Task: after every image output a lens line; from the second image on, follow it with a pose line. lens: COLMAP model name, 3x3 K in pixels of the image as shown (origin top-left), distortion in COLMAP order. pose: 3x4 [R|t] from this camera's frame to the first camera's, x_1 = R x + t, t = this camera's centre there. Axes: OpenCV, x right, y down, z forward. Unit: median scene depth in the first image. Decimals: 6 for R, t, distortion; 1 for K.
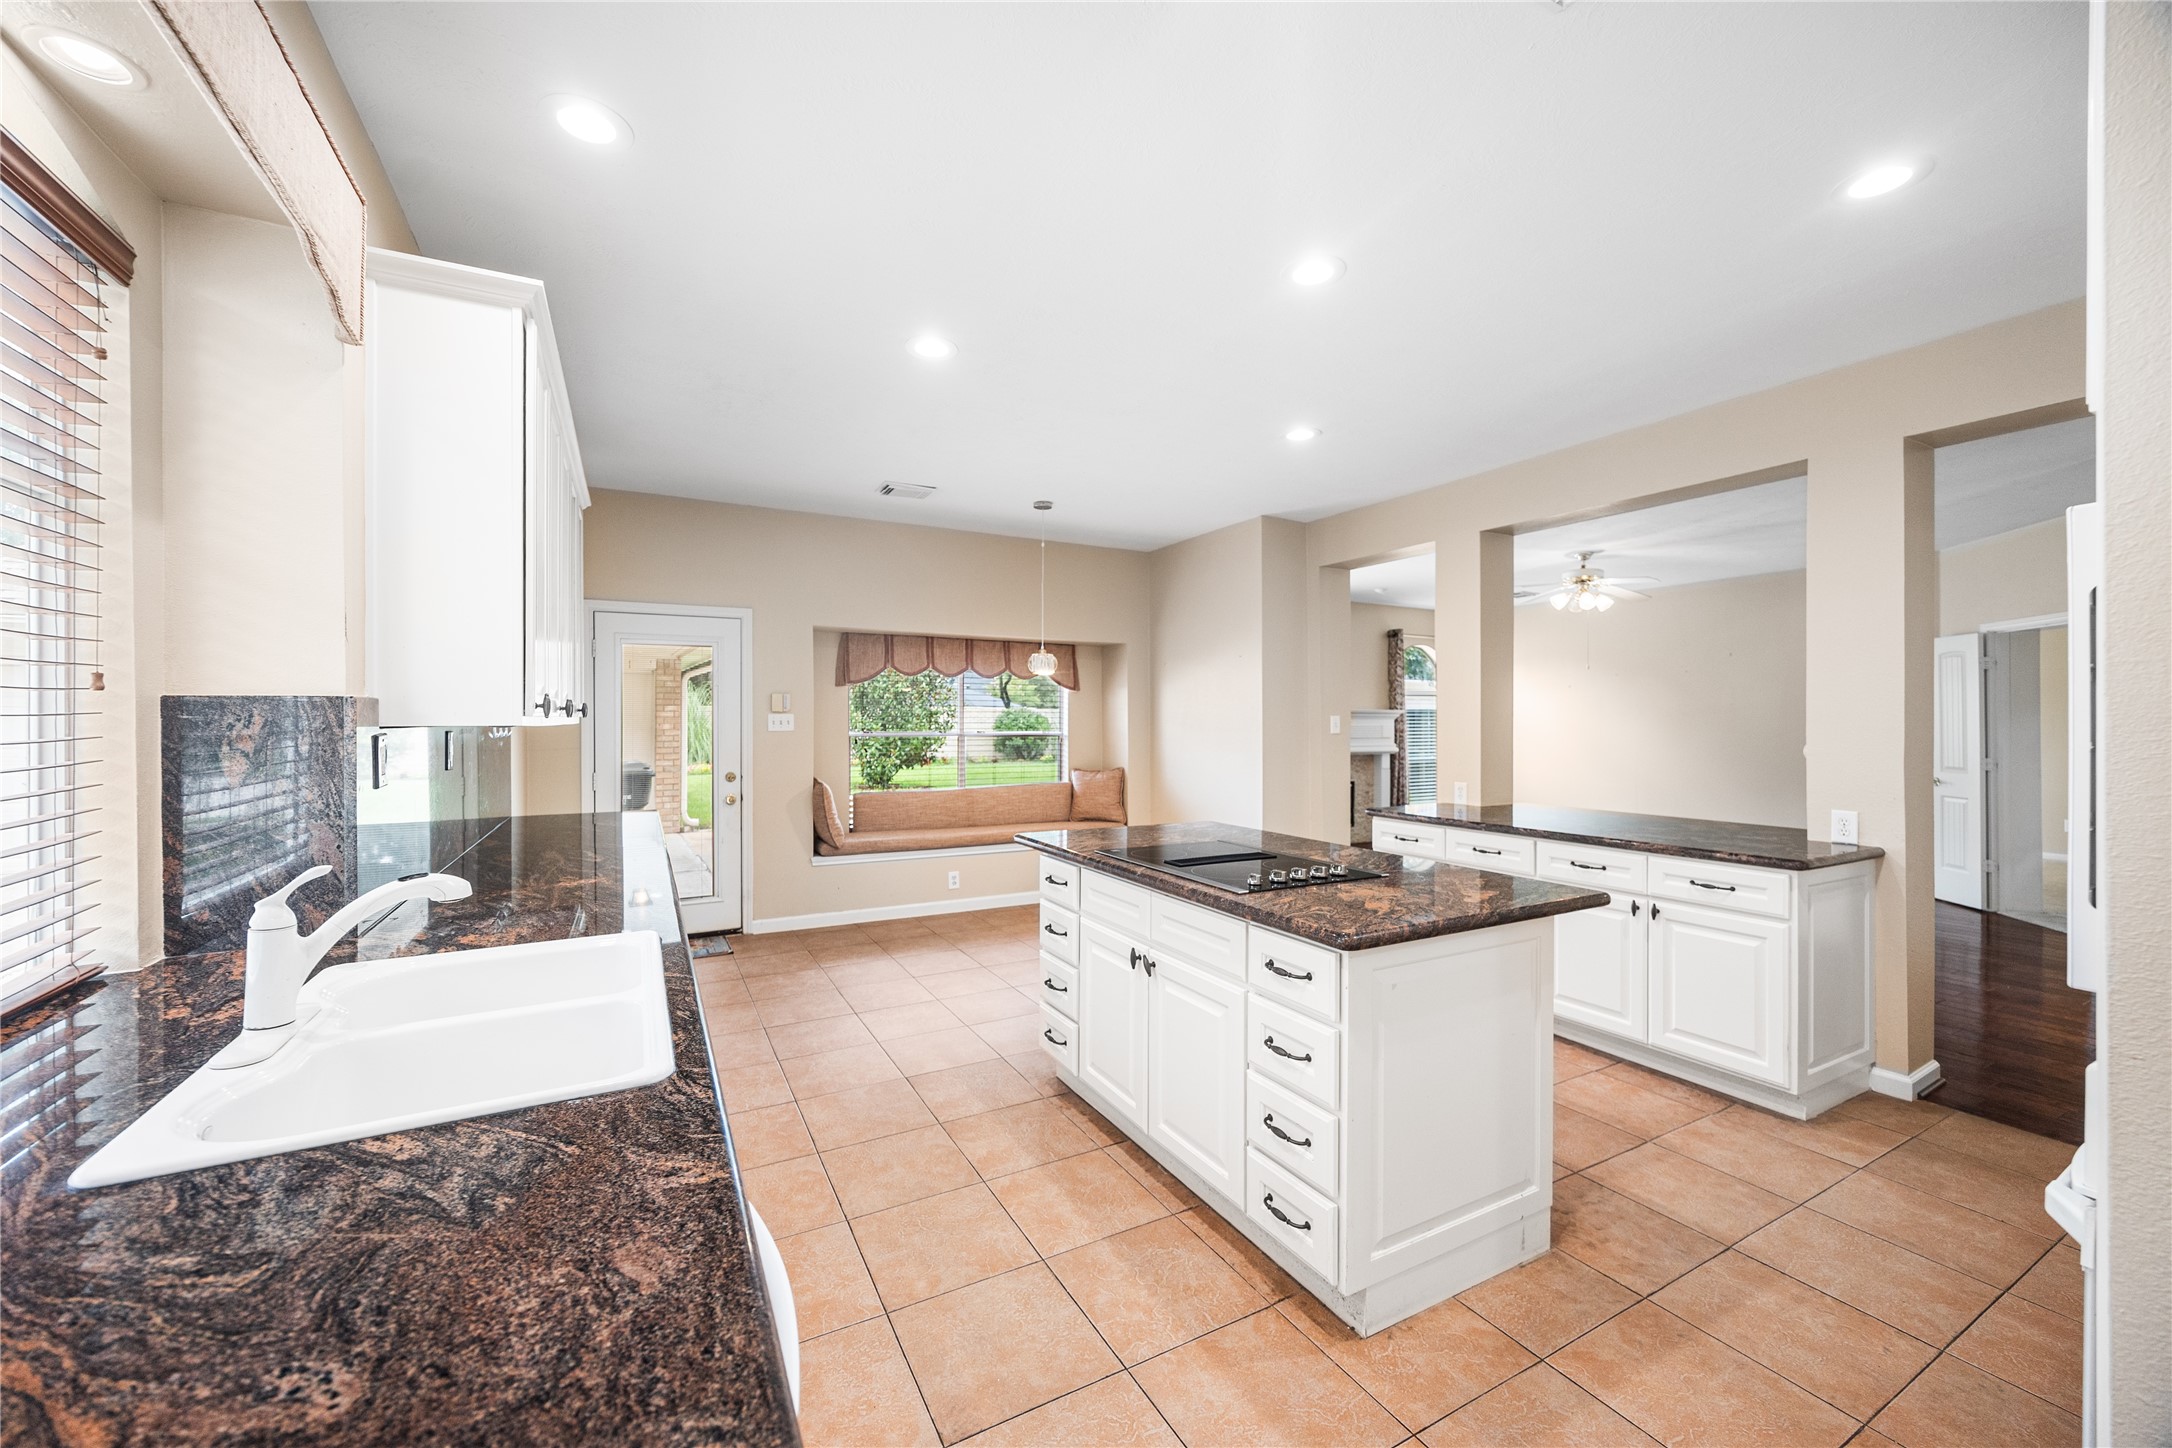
lens RADIAL K [[834.5, 0, 1086.0], [0, 834.5, 724.0], [0, 0, 1]] dist [0.000549, -0.000471]
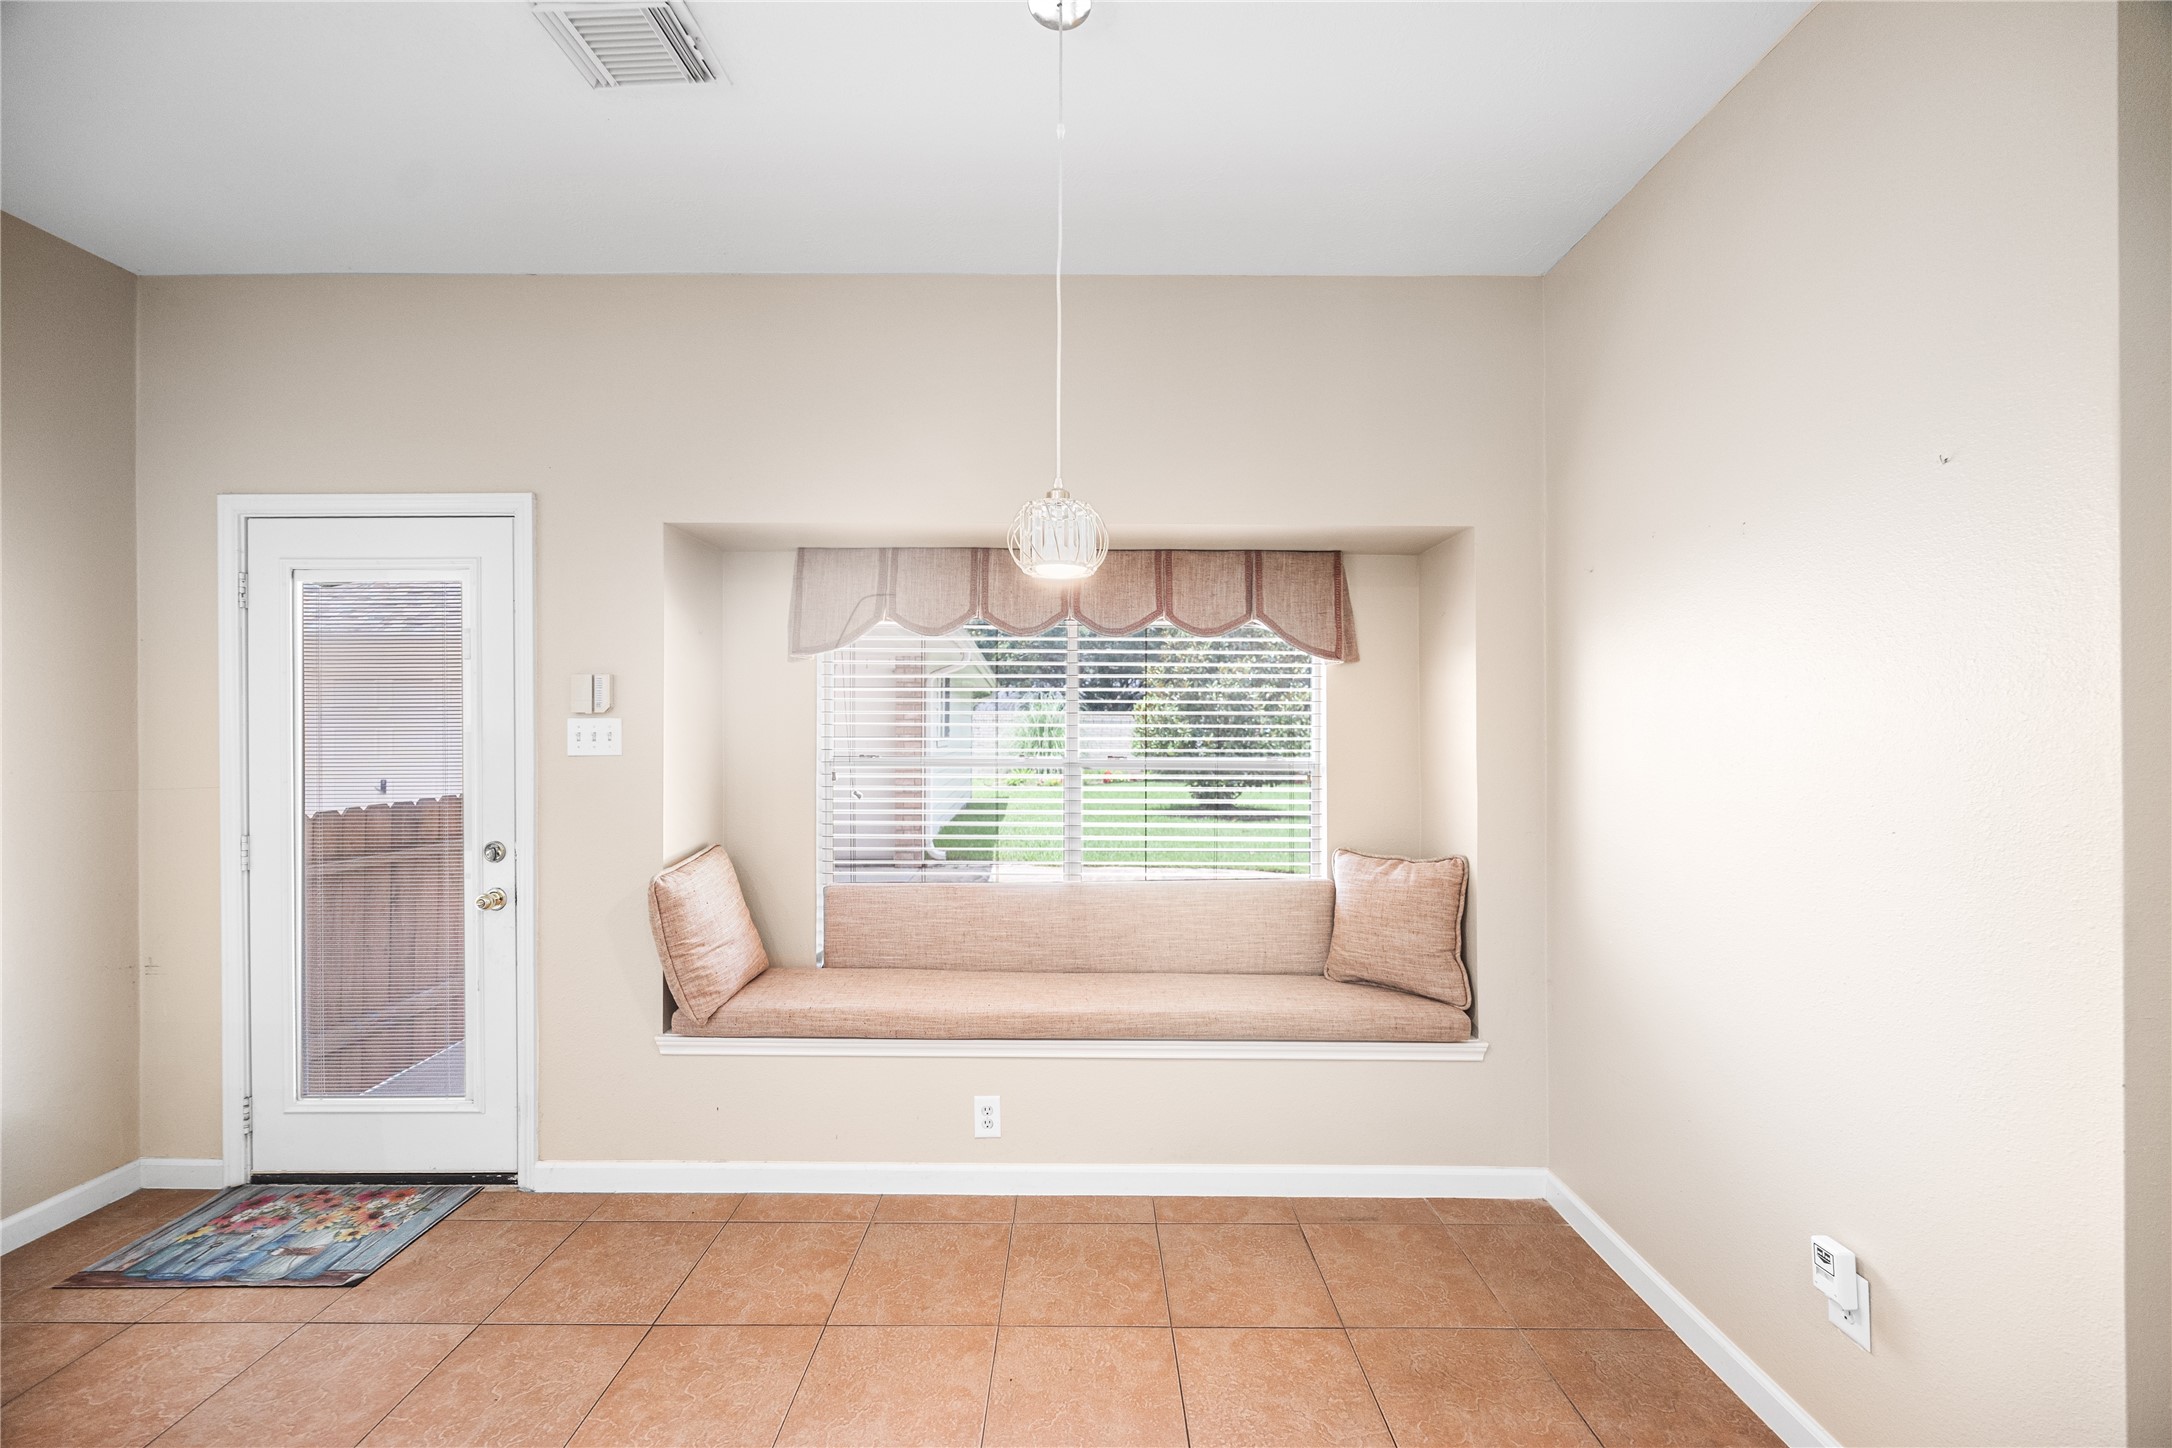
lens RADIAL K [[834.5, 0, 1086.0], [0, 834.5, 724.0], [0, 0, 1]] dist [0.000549, -0.000471]
pose [[0.876245, 0.001404, -0.481864, 0.076870], [-0.002830, 0.999994, -0.002233, -0.007014], [0.481858, 0.003320, 0.876243, 0.595618]]
